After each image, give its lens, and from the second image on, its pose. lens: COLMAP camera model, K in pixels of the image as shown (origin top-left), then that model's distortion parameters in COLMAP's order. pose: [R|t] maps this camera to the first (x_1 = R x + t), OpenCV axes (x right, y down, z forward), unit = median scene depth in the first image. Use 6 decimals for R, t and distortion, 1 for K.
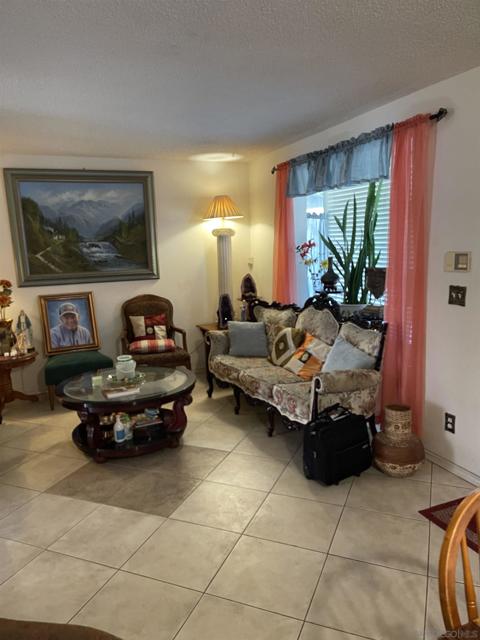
lens RADIAL K [[471.0, 0, 227.1], [0, 471.0, 321.2], [0, 0, 1]] dist [0.028780, -0.002234]
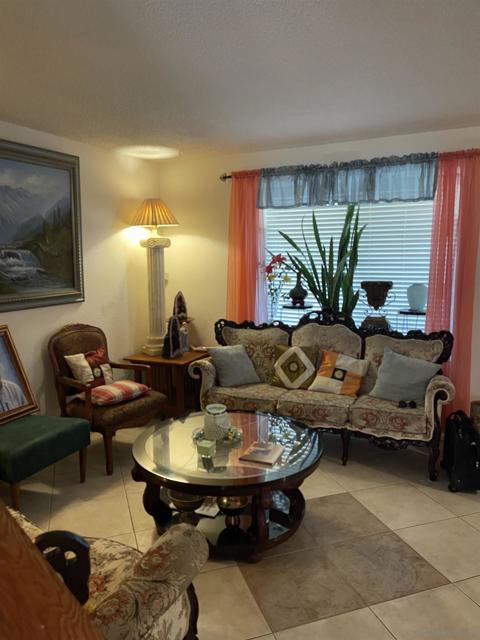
lens RADIAL K [[469.7, 0, 237.9], [0, 469.7, 321.5], [0, 0, 1]] dist [0.054420, -0.075126]
pose [[0.763443, -0.067689, 0.642318, -0.483620], [0.090514, 0.995892, -0.002633, -0.038561], [-0.639501, 0.060148, 0.766434, 0.305881]]
